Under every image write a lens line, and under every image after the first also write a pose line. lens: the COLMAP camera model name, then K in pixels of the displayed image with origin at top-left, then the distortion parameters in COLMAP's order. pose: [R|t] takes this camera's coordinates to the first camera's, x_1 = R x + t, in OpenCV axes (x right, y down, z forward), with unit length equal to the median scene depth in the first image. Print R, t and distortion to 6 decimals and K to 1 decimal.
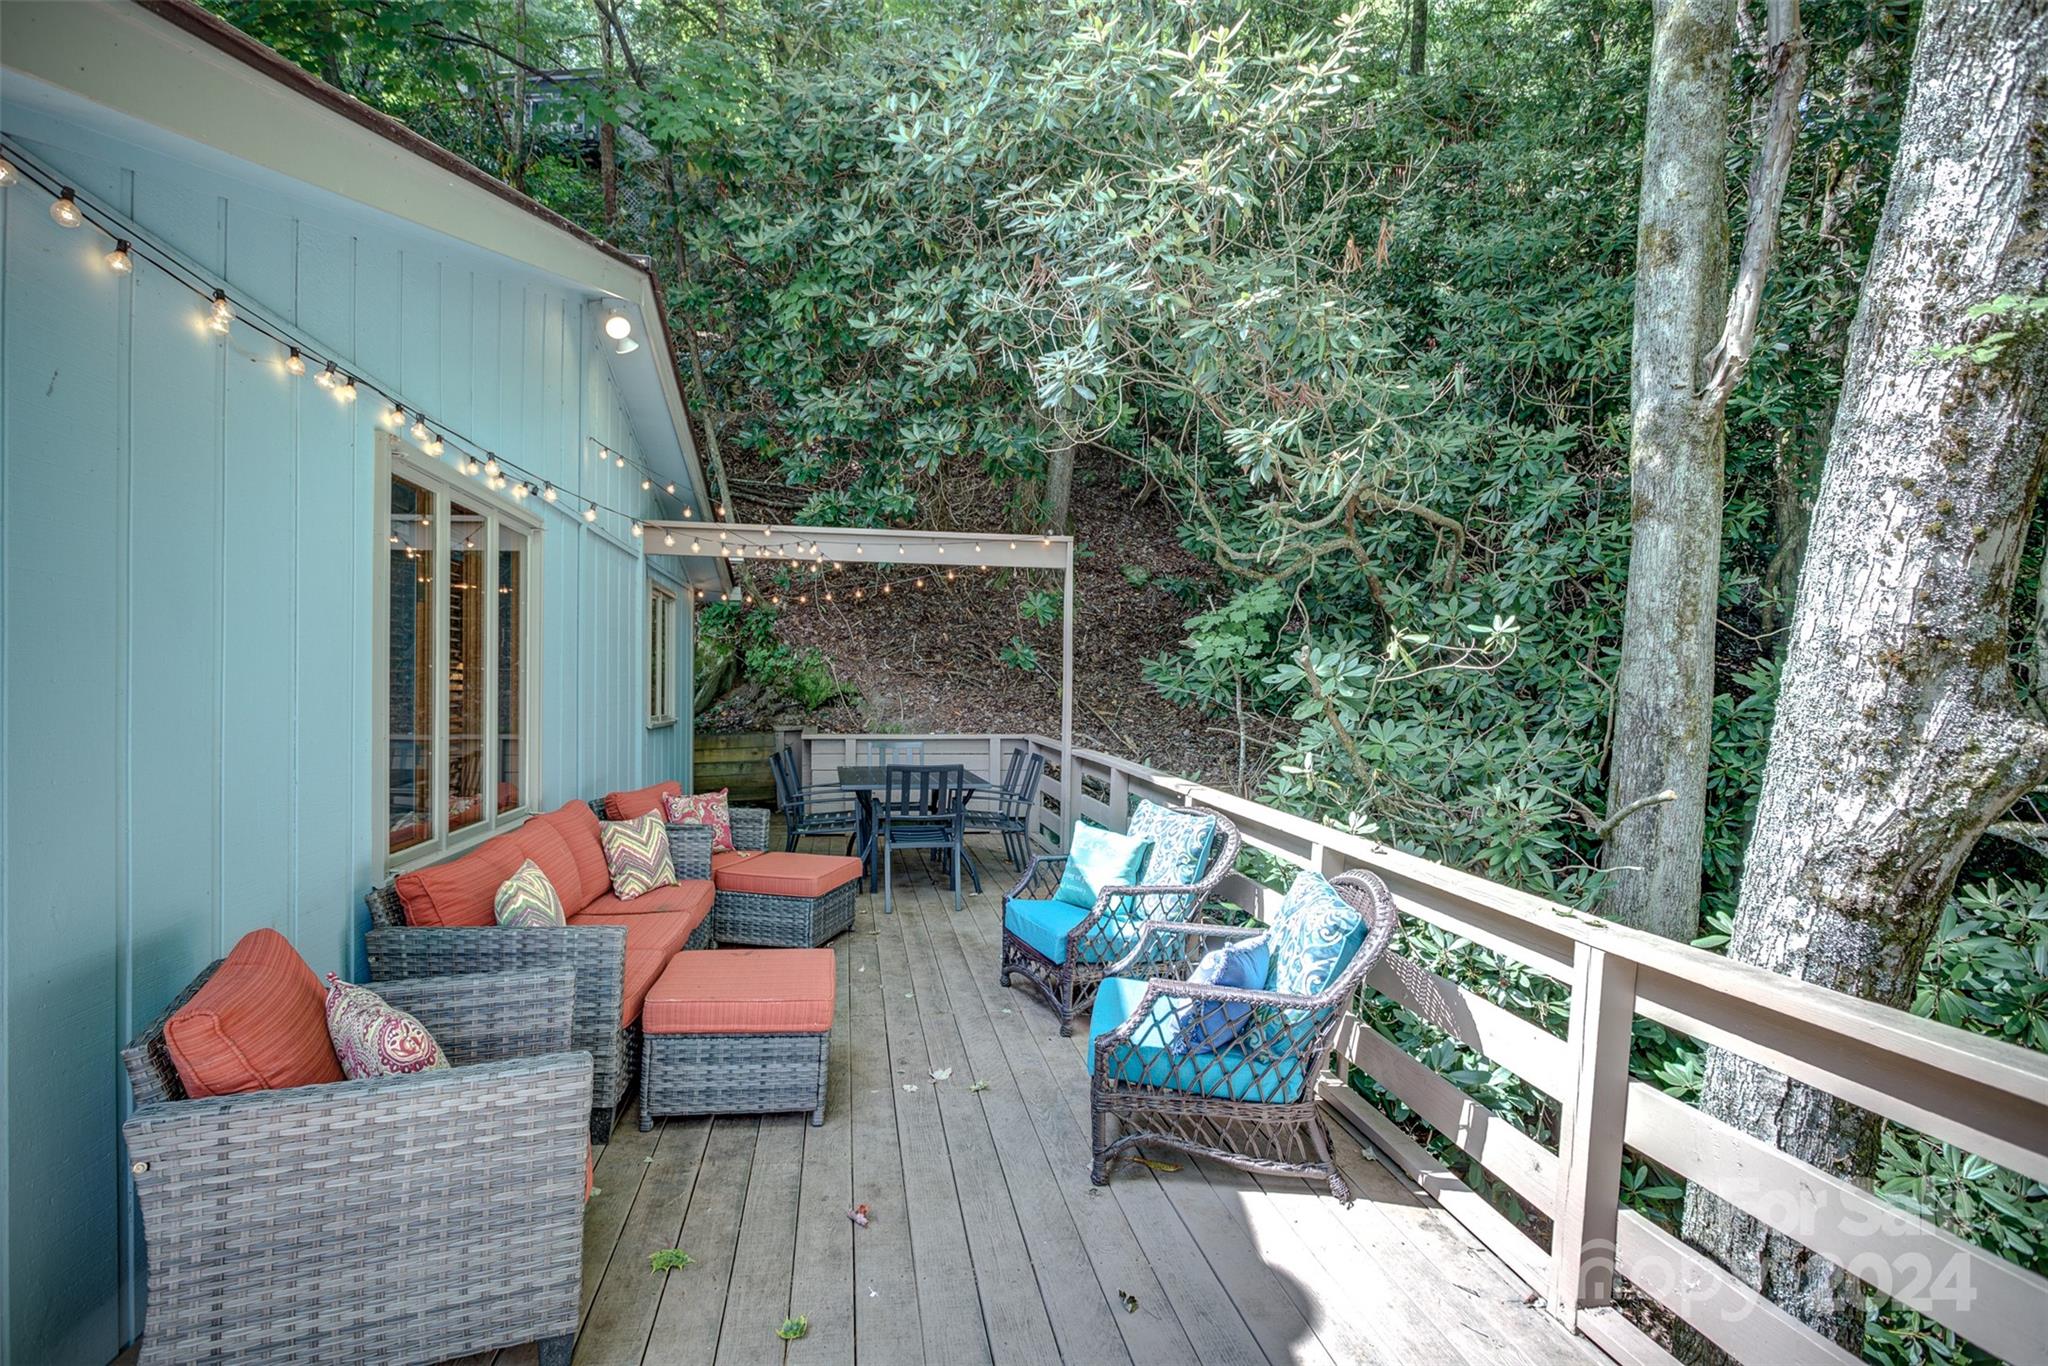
lens RADIAL K [[999.1, 0, 1029.0], [0, 999.1, 683.9], [0, 0, 1]] dist [-0.015779, 0.006483]
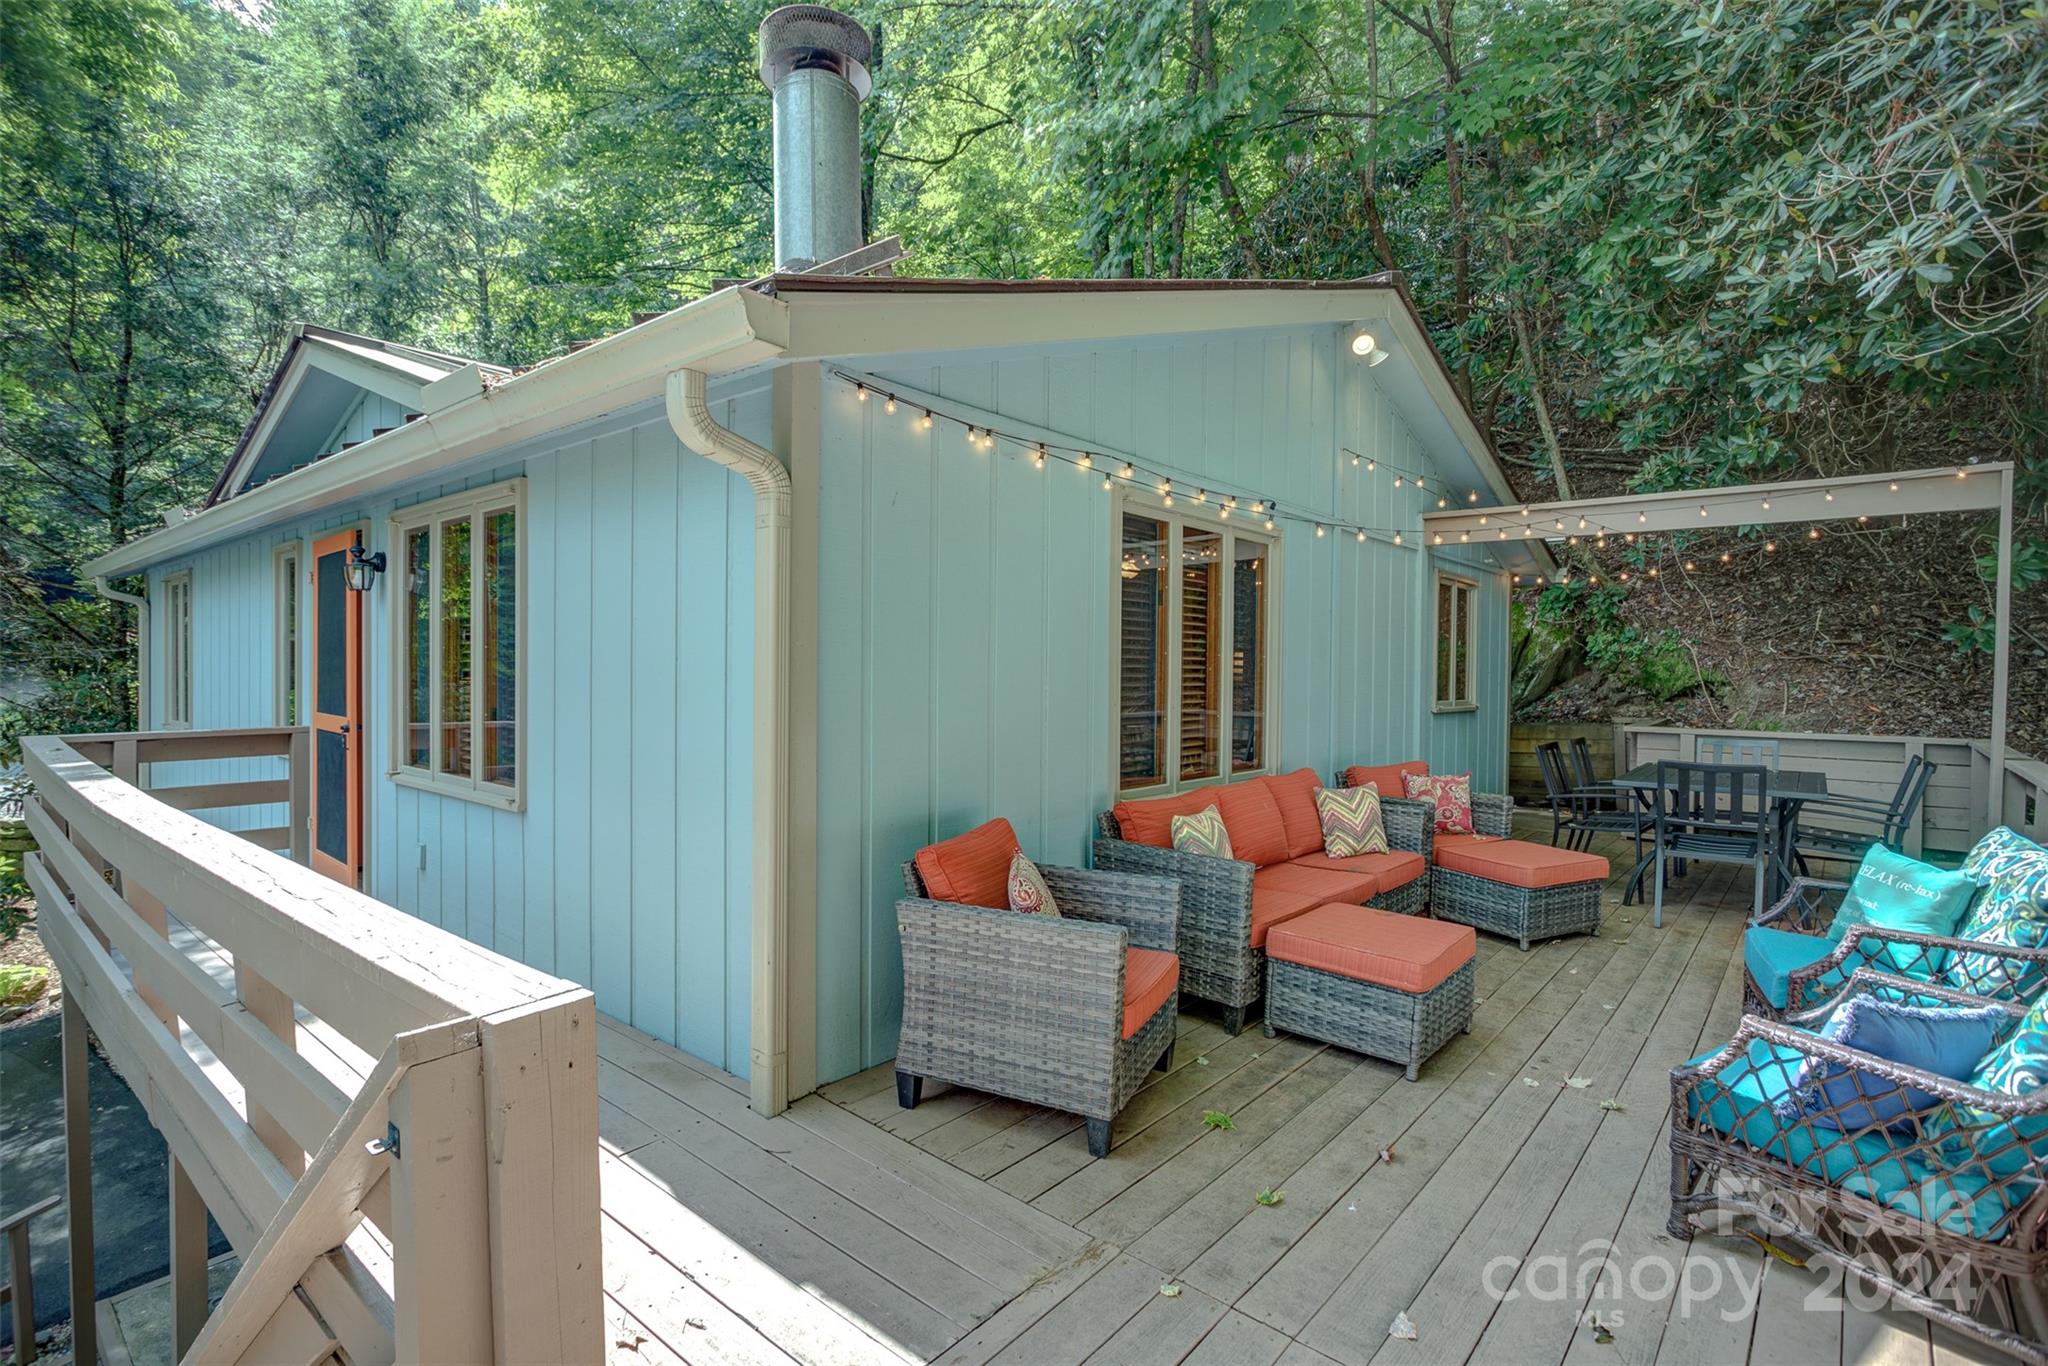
lens RADIAL K [[999.1, 0, 1006.4], [0, 999.1, 680.3], [0, 0, 1]] dist [-0.015779, 0.006483]
pose [[0.625743, 0.005711, -0.780009, 0.189345], [-0.001436, 0.999980, 0.006170, 0.006293], [0.780028, -0.002741, 0.625738, 0.000889]]
